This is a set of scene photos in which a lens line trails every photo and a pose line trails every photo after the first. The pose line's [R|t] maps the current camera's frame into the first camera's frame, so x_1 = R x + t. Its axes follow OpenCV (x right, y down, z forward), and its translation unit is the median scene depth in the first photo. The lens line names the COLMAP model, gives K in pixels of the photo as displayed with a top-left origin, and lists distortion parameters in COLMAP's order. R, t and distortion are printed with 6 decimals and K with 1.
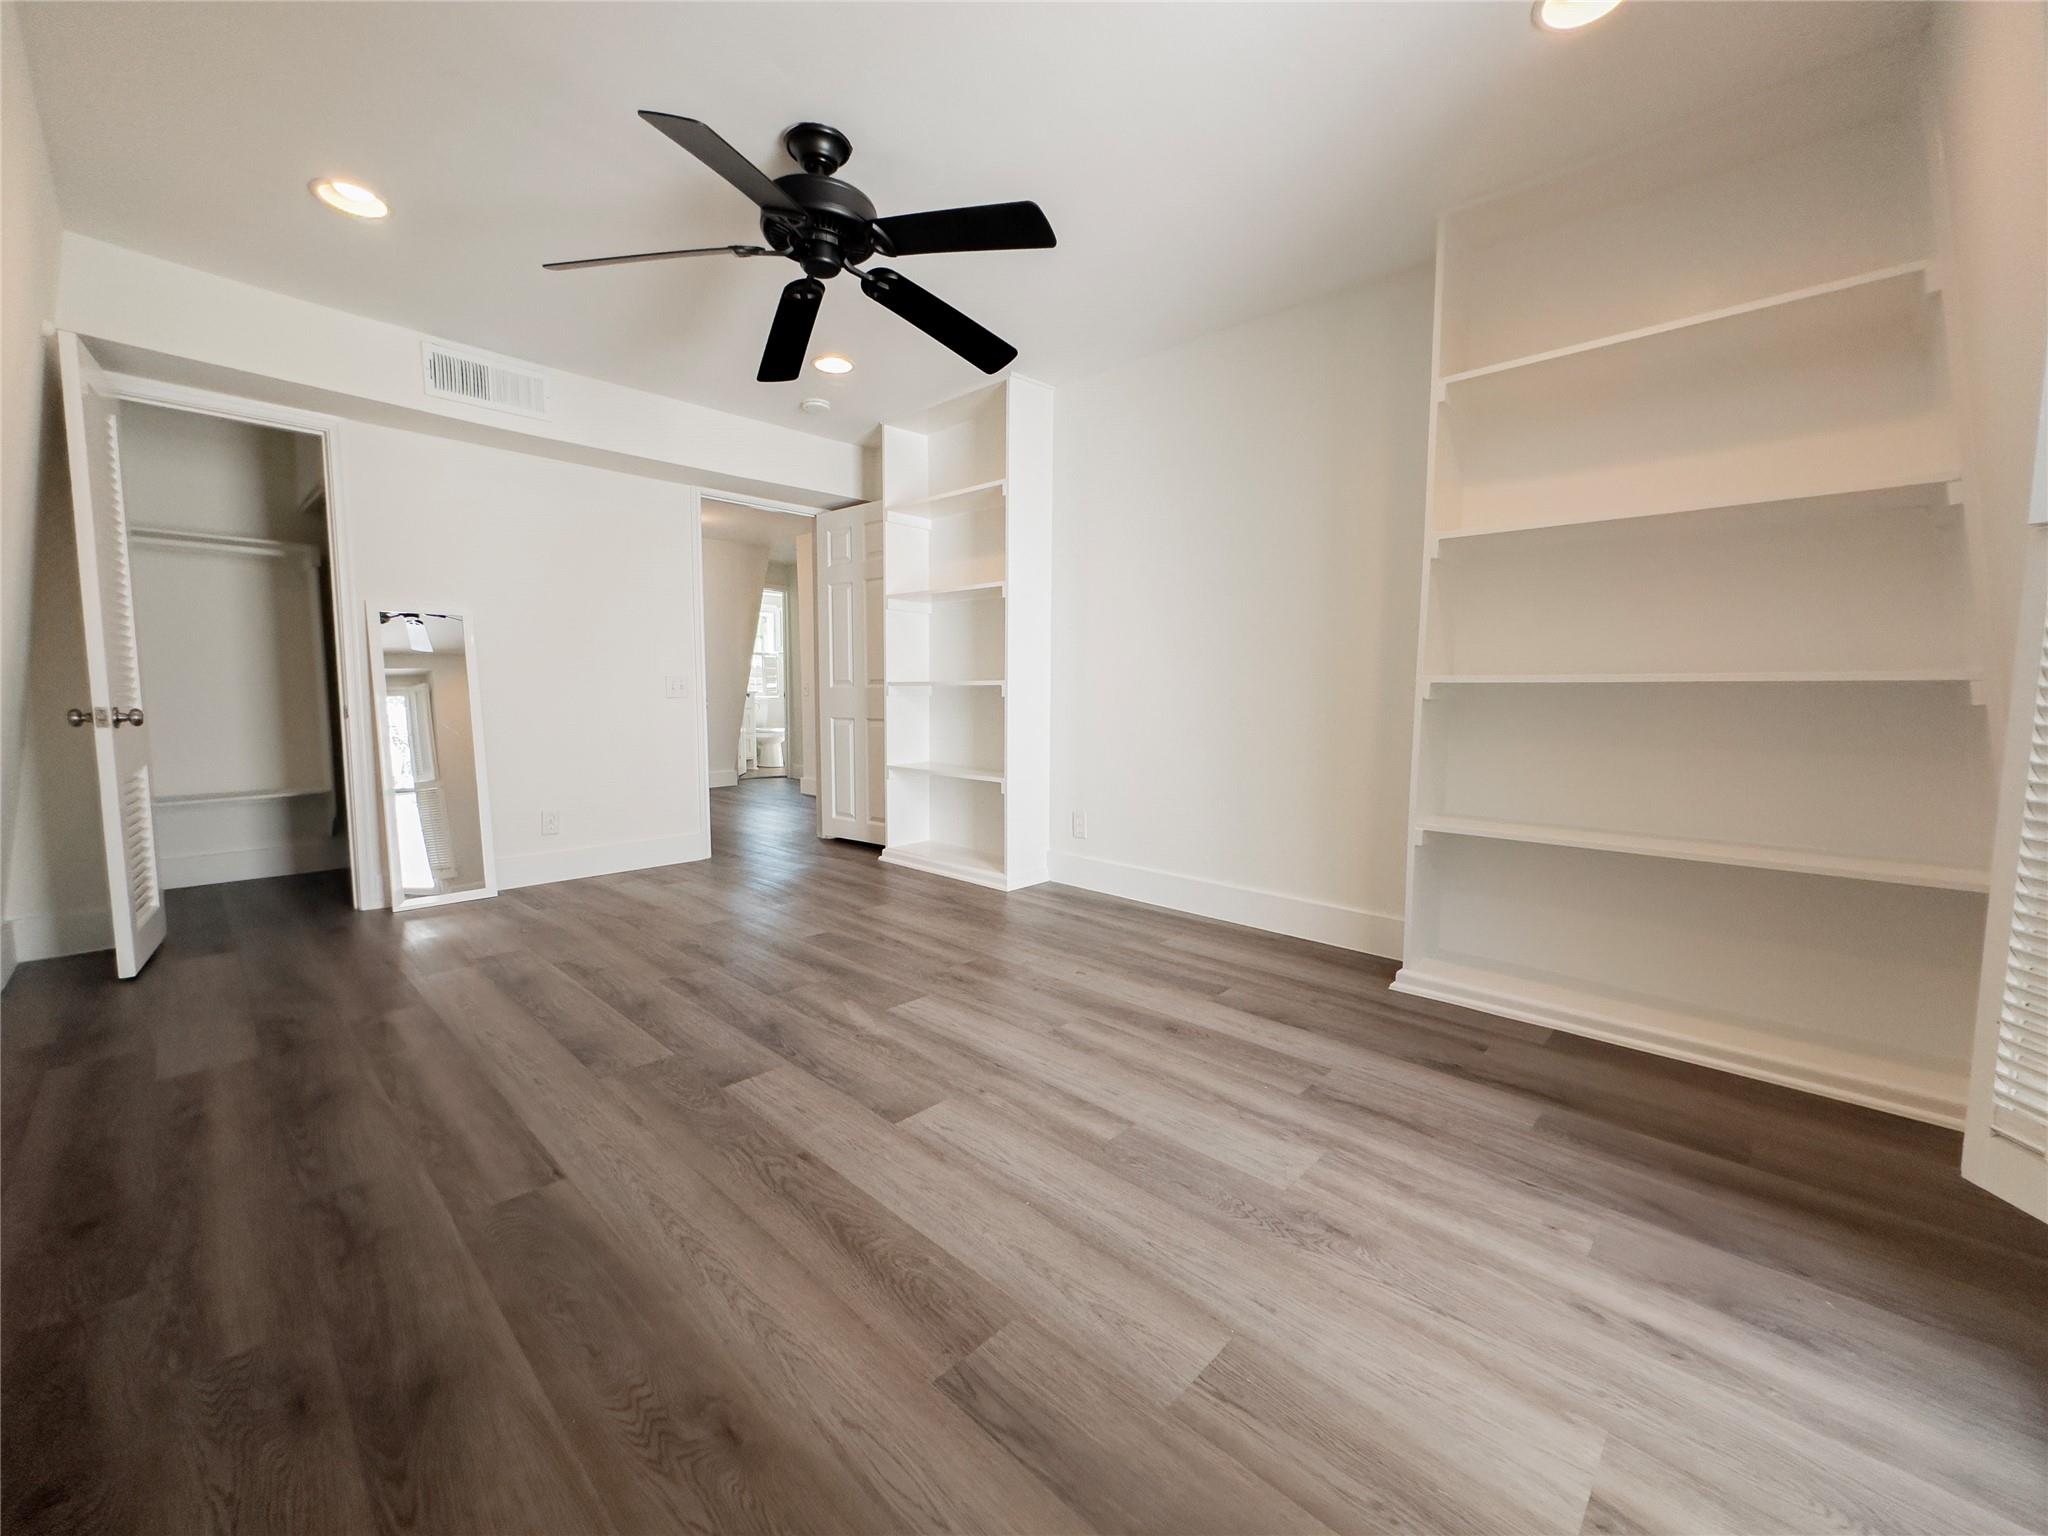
lens RADIAL K [[819.6, 0, 1032.2], [0, 819.6, 769.0], [0, 0, 1]] dist [-0.003447, 0.000823]
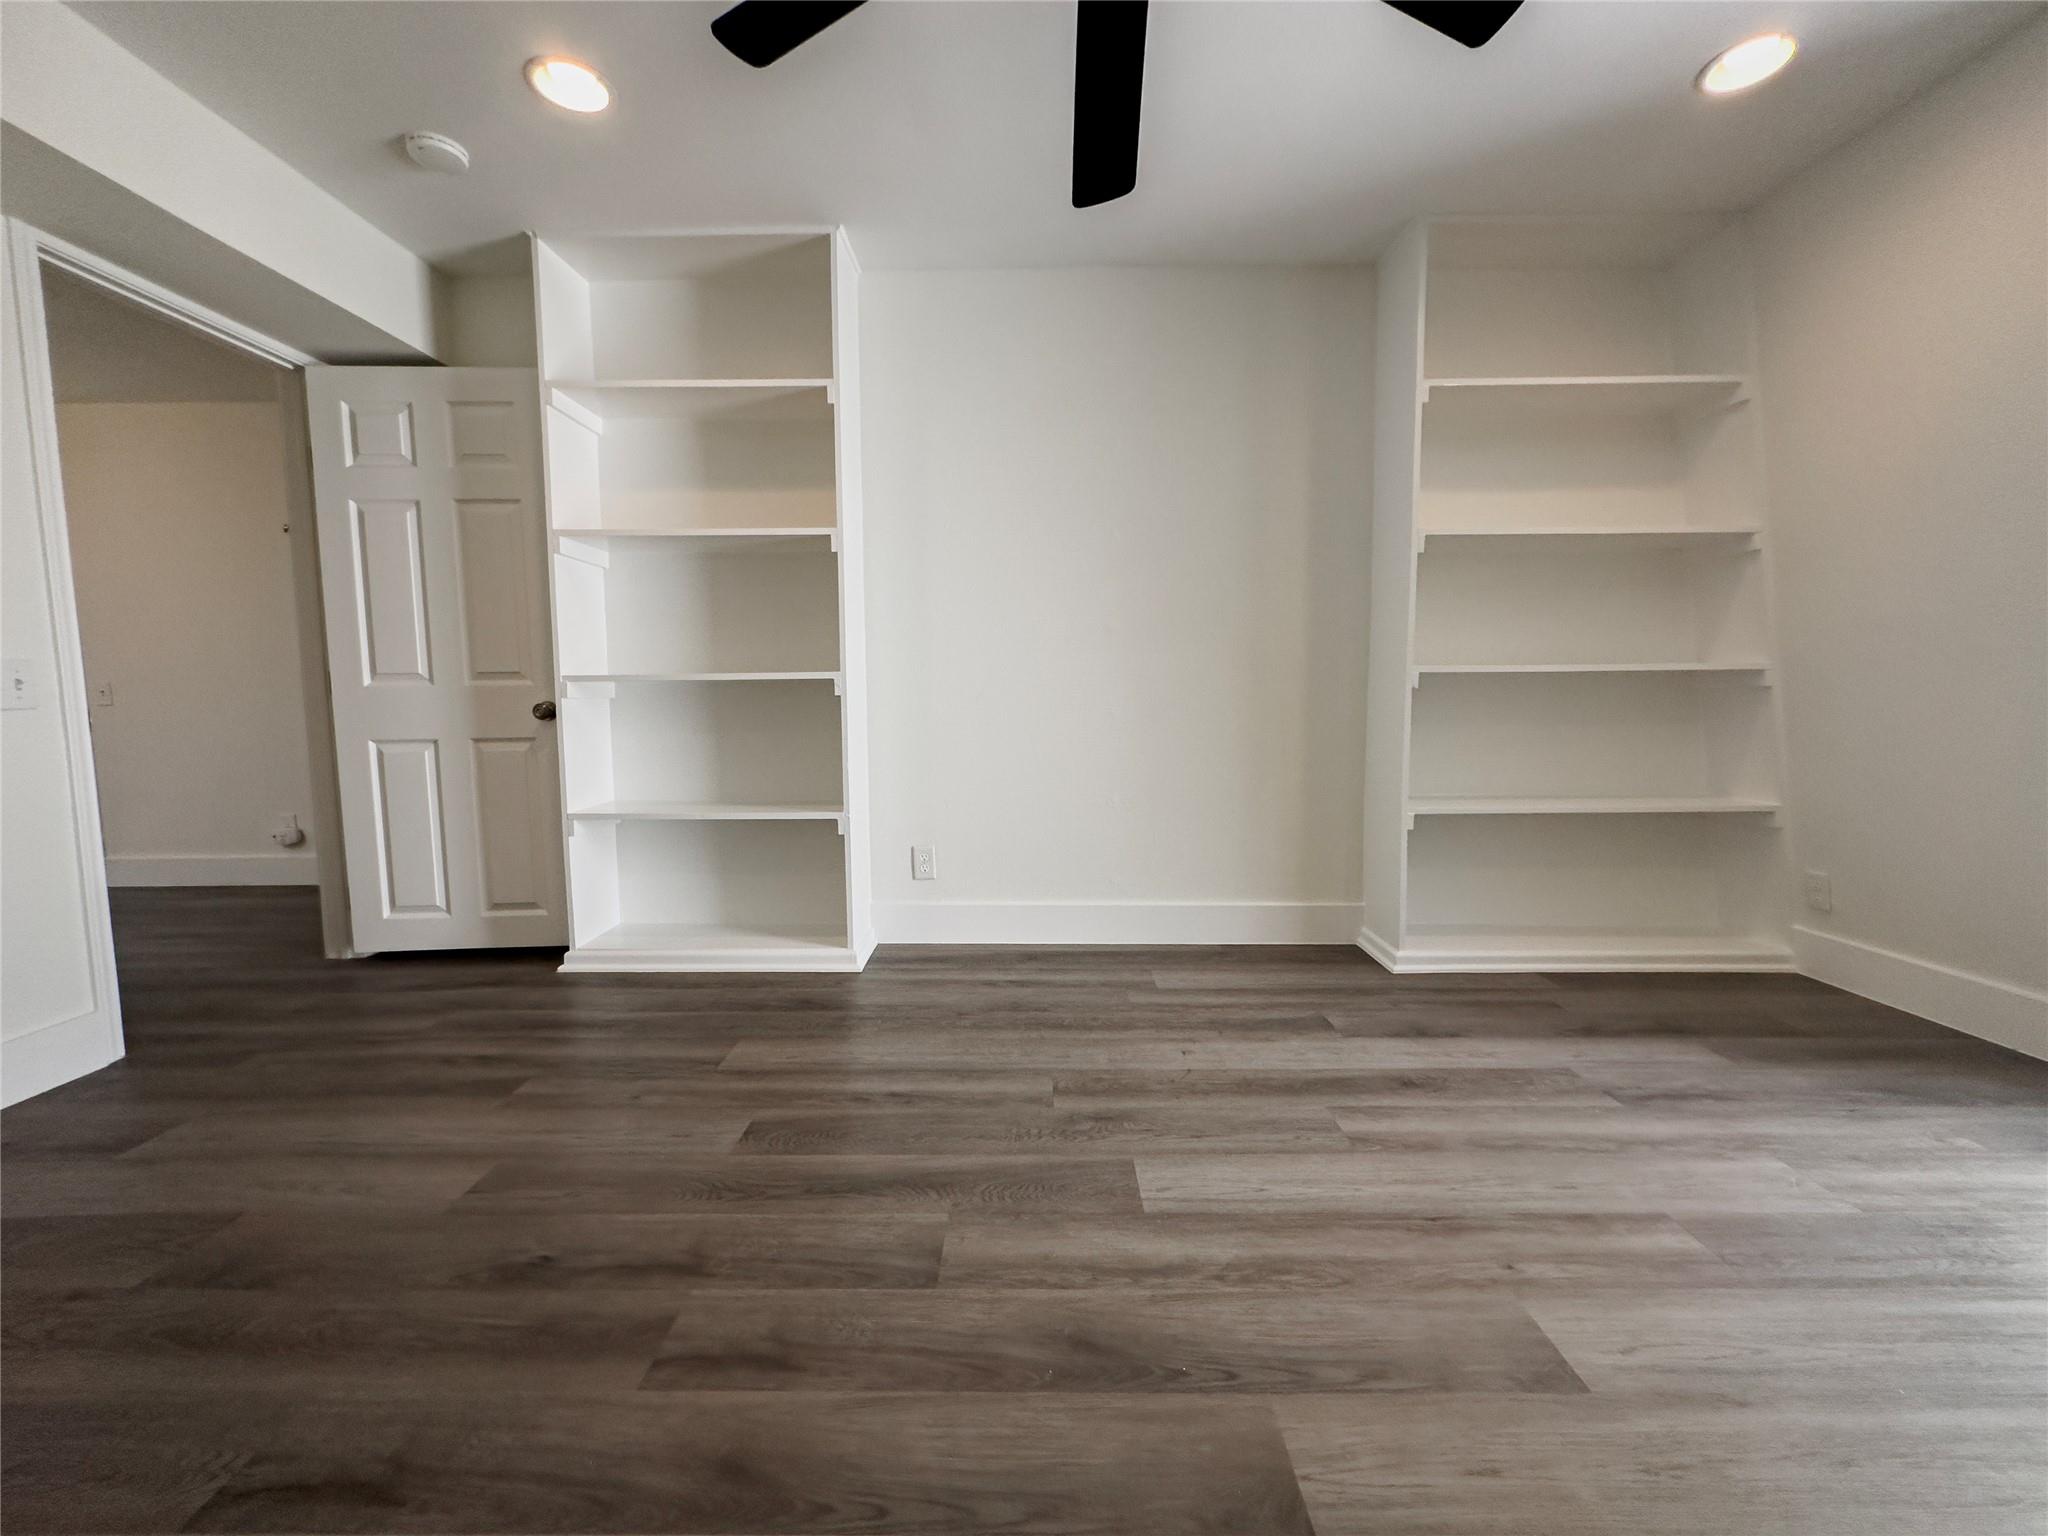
lens RADIAL K [[819.6, 0, 1026.0], [0, 819.6, 765.6], [0, 0, 1]] dist [-0.003447, 0.000823]
pose [[0.730191, -0.072490, 0.679387, -0.566121], [0.075863, 0.996809, 0.024823, -0.048451], [-0.679018, 0.033415, 0.733361, 0.551527]]
